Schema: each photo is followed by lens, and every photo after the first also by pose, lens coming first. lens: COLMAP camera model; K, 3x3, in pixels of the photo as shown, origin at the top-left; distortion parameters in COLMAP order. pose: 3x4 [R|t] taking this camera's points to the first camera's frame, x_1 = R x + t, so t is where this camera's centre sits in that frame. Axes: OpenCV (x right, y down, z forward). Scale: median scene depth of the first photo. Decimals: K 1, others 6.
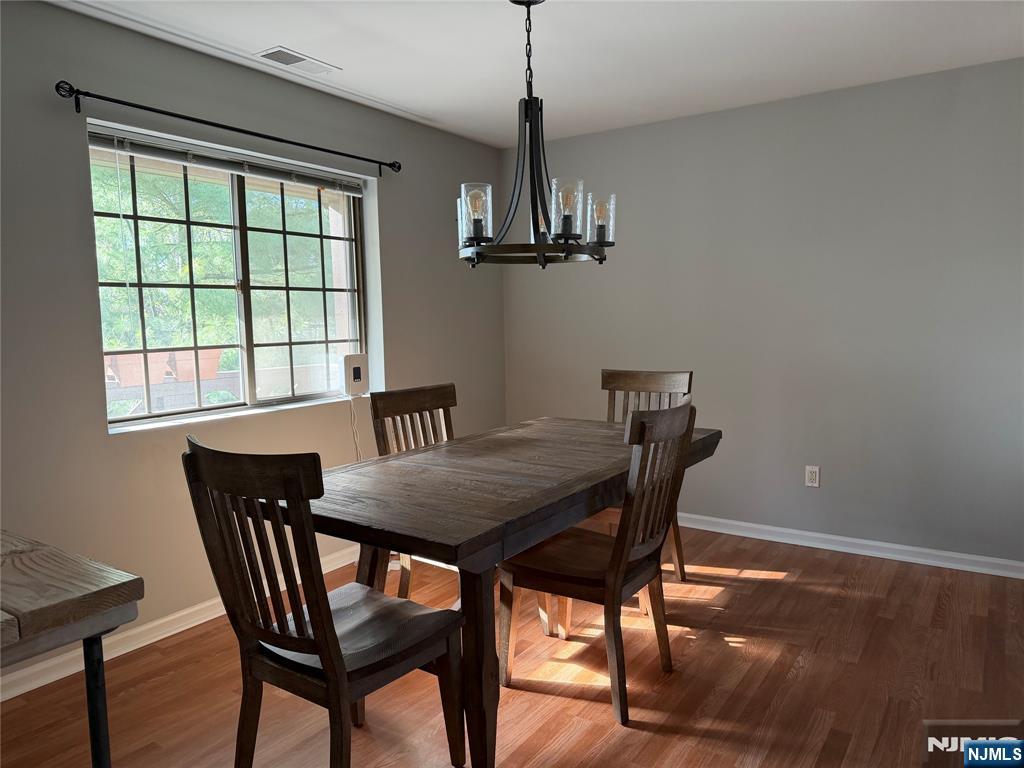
lens RADIAL K [[727.3, 0, 512.9], [0, 727.3, 385.9], [0, 0, 1]] dist [0.004504, 0.001788]
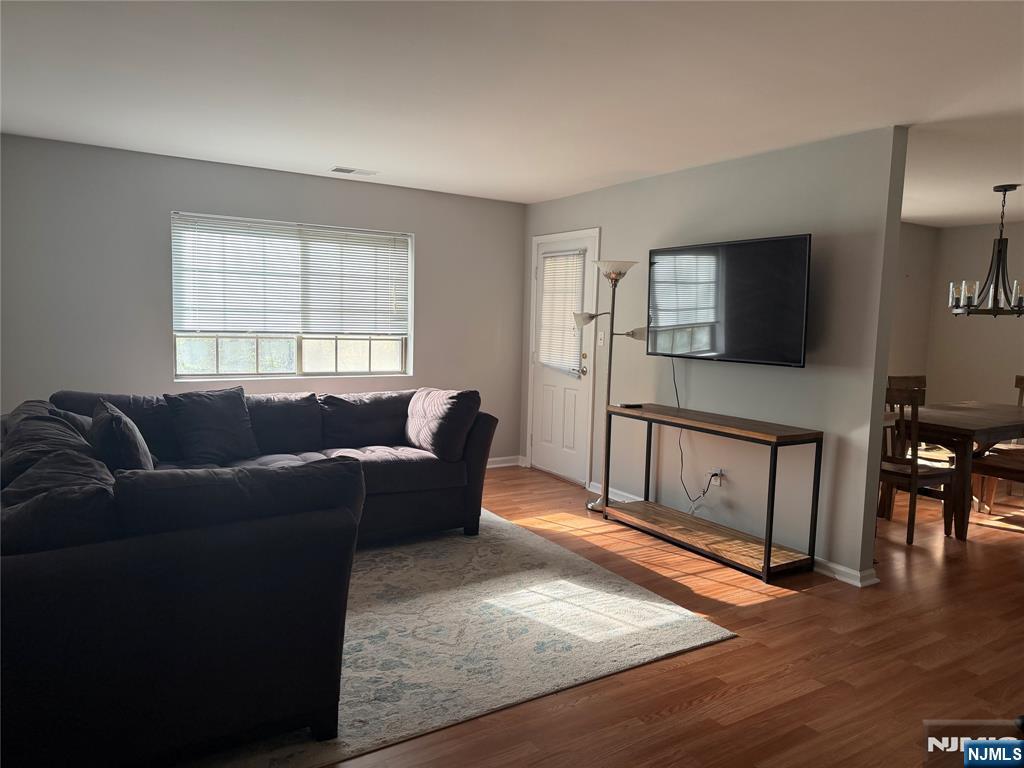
lens RADIAL K [[727.3, 0, 511.7], [0, 727.3, 383.2], [0, 0, 1]] dist [0.004504, 0.001788]
pose [[0.912604, 0.070794, -0.402669, -0.387084], [-0.078091, 0.996945, -0.001710, 0.133283], [0.401318, 0.033005, 0.915344, -1.469910]]
